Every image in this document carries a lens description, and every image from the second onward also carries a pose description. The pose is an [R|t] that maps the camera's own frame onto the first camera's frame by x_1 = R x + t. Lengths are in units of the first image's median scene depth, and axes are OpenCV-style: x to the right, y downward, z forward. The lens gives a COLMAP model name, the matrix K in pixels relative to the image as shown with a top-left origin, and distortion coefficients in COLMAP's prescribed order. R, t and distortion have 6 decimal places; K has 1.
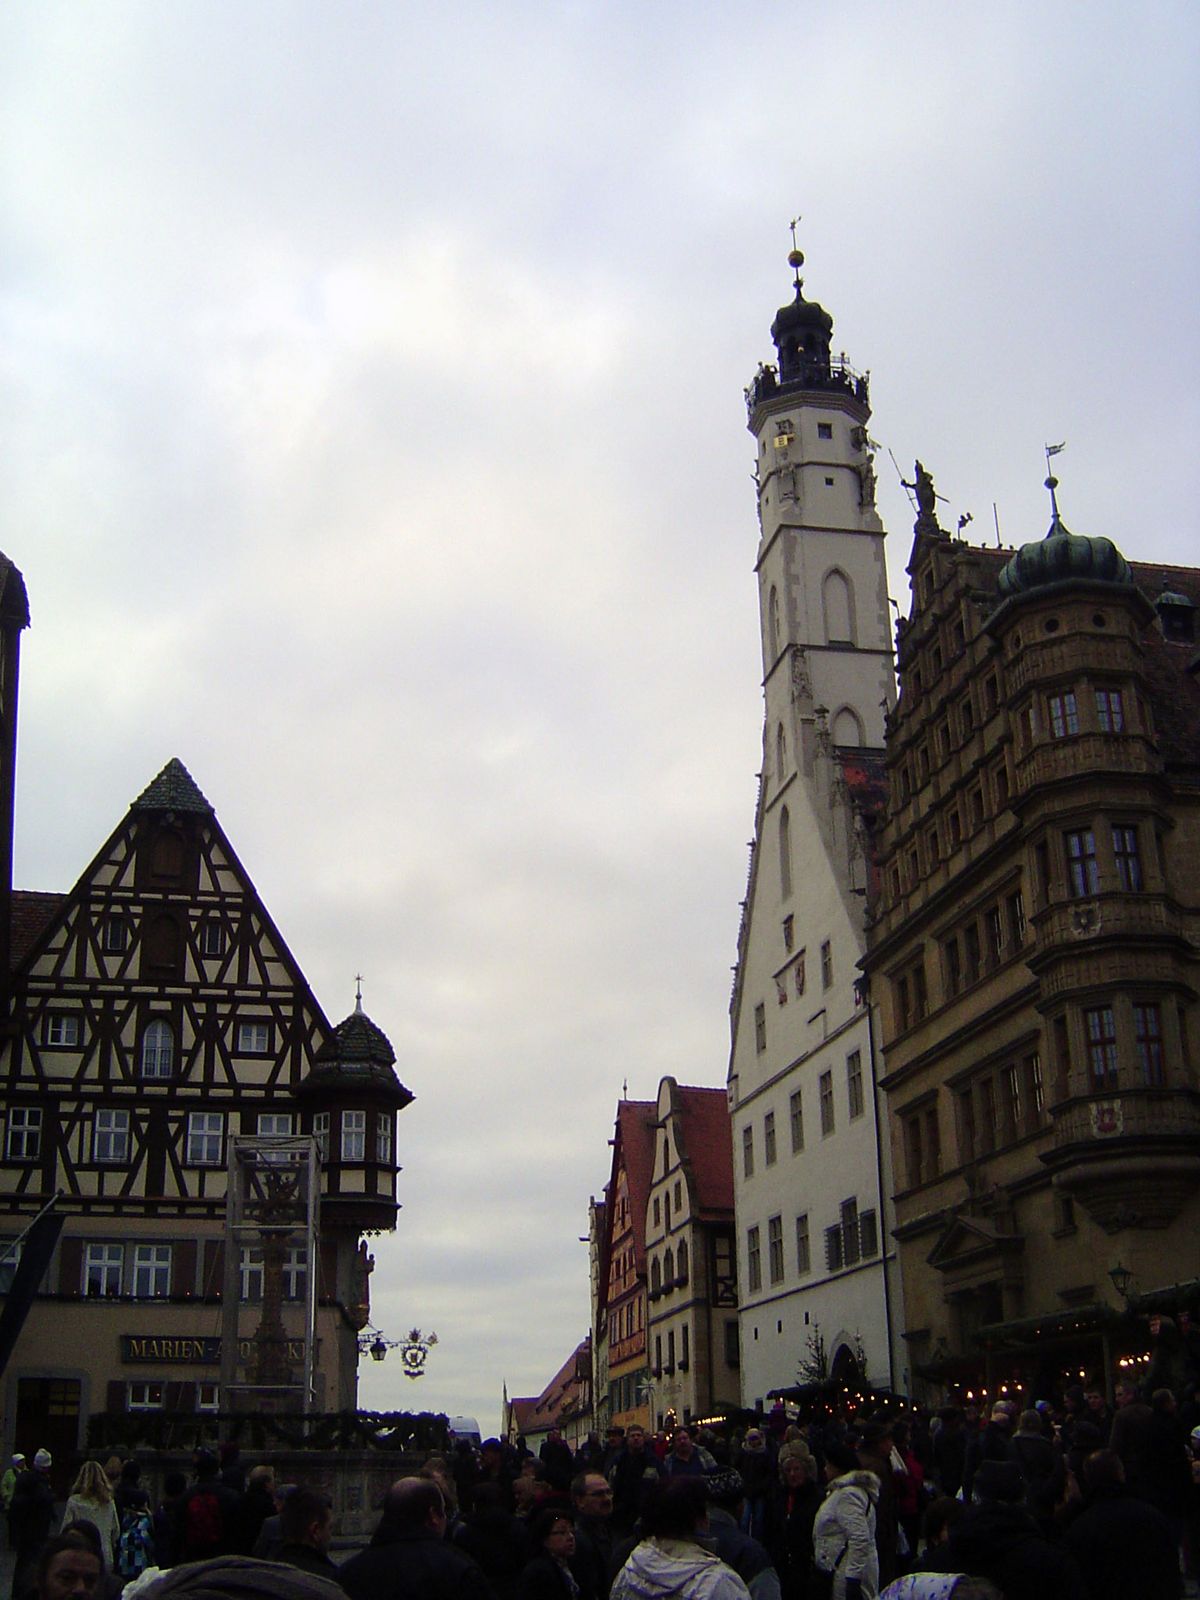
lens RADIAL K [[1813.8, 0, 600.0], [0, 1813.8, 800.0], [0, 0, 1]] dist [-0.111410, -0.012313]
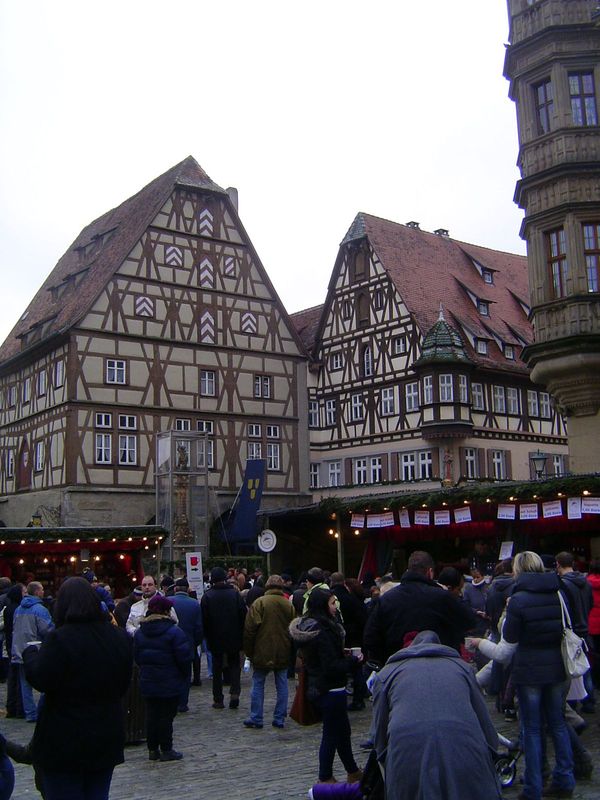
lens RADIAL K [[906.9, 0, 300.0], [0, 906.9, 400.0], [0, 0, 1]] dist [-0.111410, -0.012313]
pose [[0.443033, -0.123208, -0.887999, 0.610214], [0.333403, 0.942111, 0.035622, 0.118384], [0.832205, -0.311843, 0.458464, 0.463121]]
